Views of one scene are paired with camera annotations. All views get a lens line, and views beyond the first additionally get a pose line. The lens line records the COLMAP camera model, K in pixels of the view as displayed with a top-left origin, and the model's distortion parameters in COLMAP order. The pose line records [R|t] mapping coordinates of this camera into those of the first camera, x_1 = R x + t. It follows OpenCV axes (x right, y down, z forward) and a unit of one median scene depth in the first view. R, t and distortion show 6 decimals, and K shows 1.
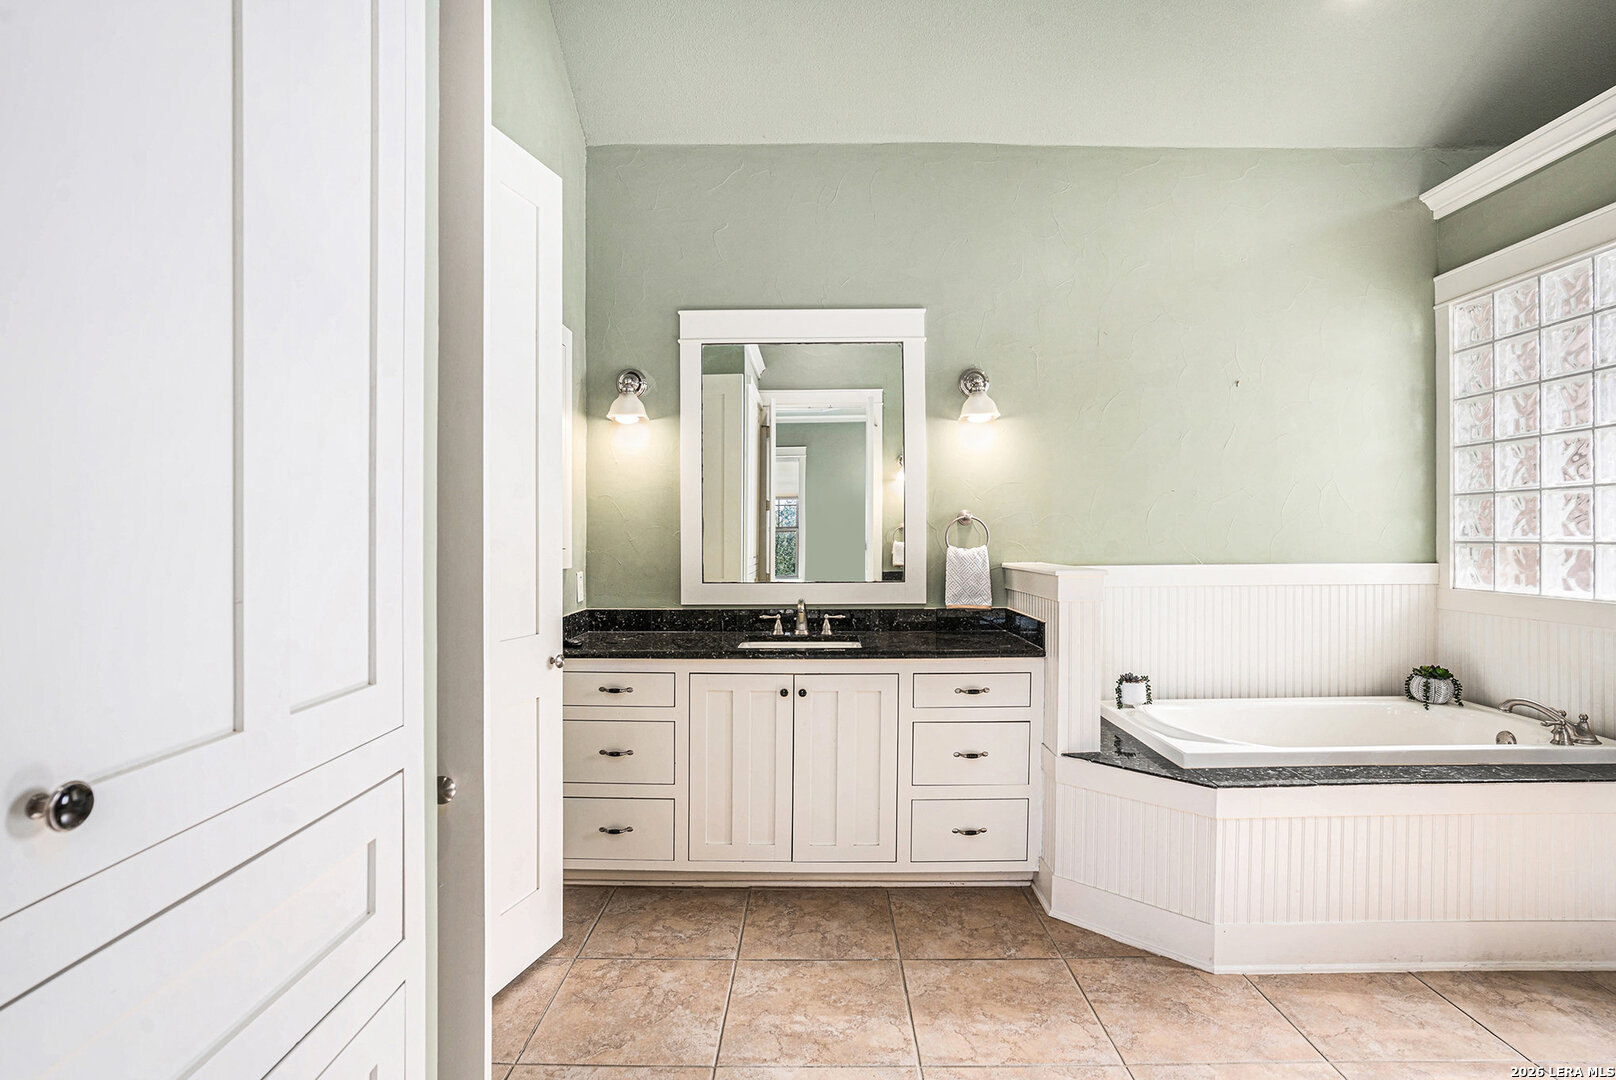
lens RADIAL K [[786.1, 0, 810.4], [0, 786.1, 529.6], [0, 0, 1]] dist [-0.023883, 0.000798]
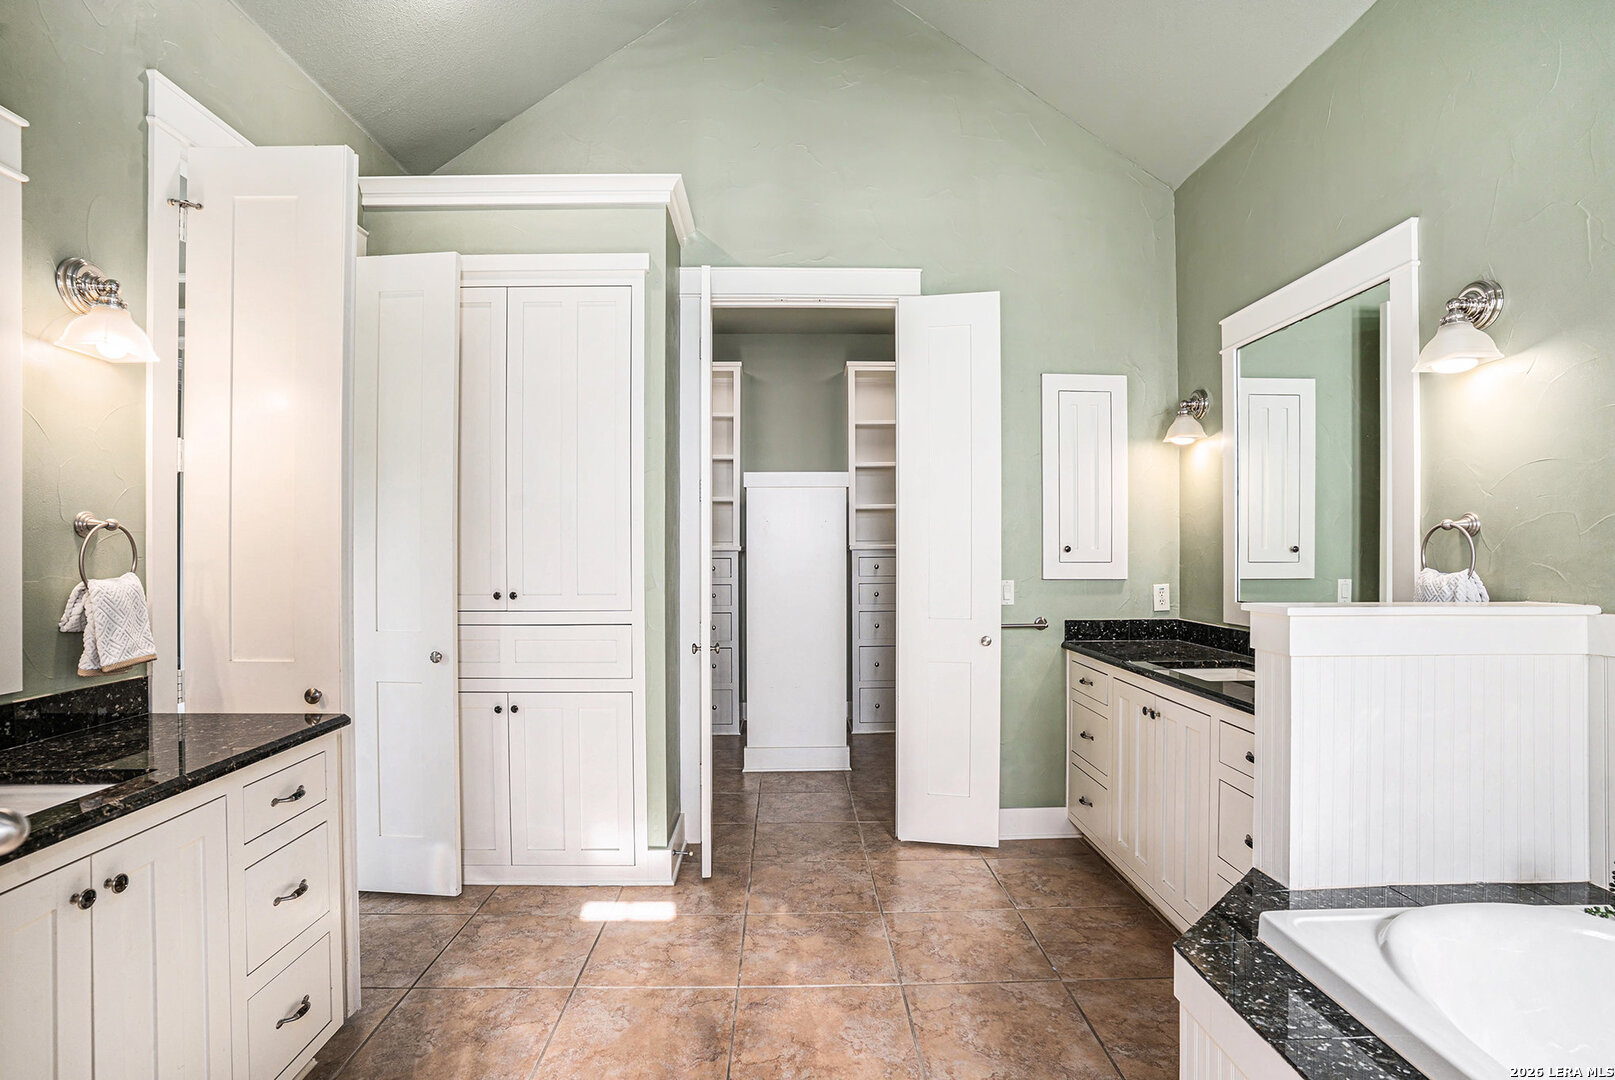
lens RADIAL K [[785.6, 0, 809.9], [0, 785.6, 529.6], [0, 0, 1]] dist [-0.023883, 0.000798]
pose [[0.056816, -0.027045, -0.998018, 0.995591], [0.004332, 0.999630, -0.026842, 0.006079], [0.998375, -0.002798, 0.056912, 0.572953]]
